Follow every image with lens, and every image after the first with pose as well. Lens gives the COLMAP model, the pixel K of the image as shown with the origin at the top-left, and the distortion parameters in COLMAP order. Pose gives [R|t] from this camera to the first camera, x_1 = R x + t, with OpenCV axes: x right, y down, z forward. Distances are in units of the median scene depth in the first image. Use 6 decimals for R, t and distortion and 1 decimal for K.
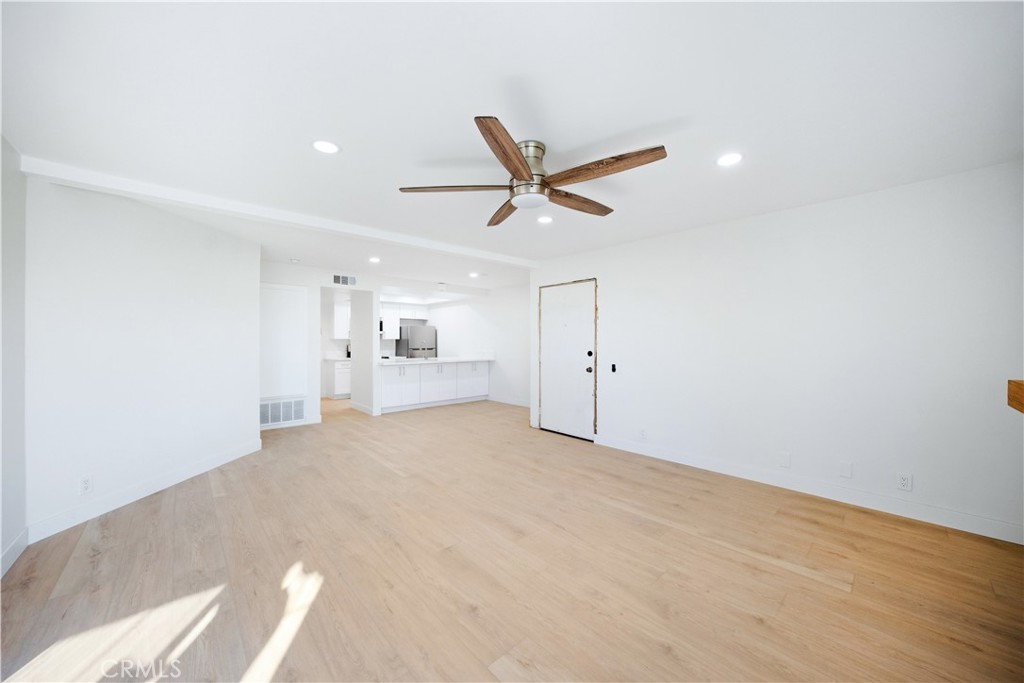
lens RADIAL K [[365.5, 0, 507.2], [0, 365.5, 339.5], [0, 0, 1]] dist [-0.025081, 0.005937]
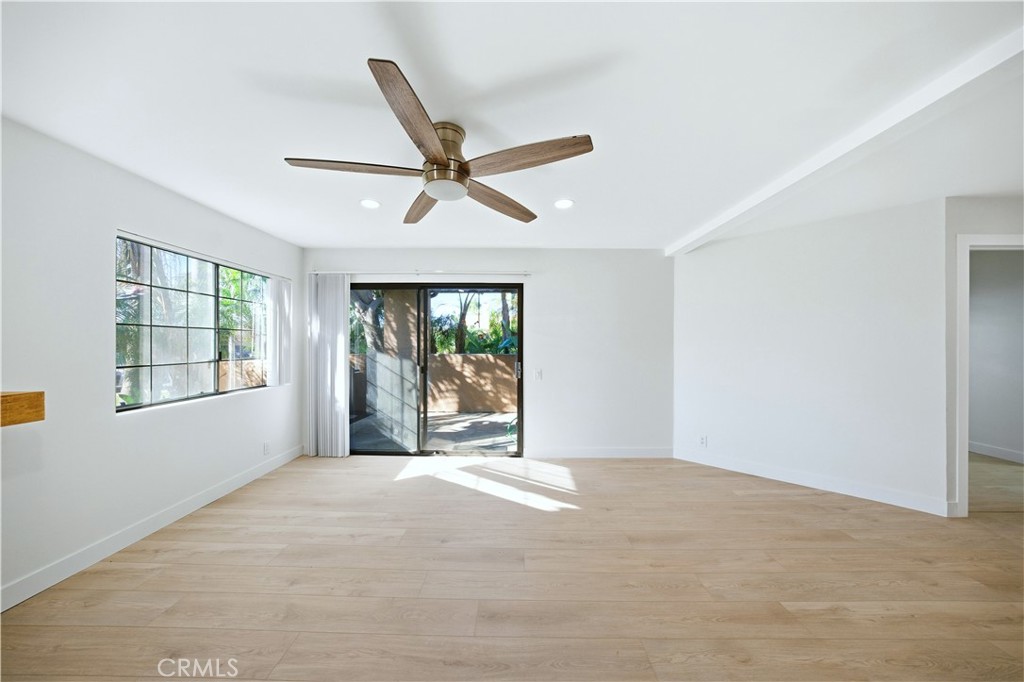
lens RADIAL K [[357.8, 0, 508.8], [0, 357.8, 339.8], [0, 0, 1]] dist [-0.029328, 0.006284]
pose [[-0.686907, -0.007920, -0.726702, 0.274190], [0.003024, 0.999901, -0.013755, -0.002185], [0.726739, -0.011646, -0.686815, 0.799396]]
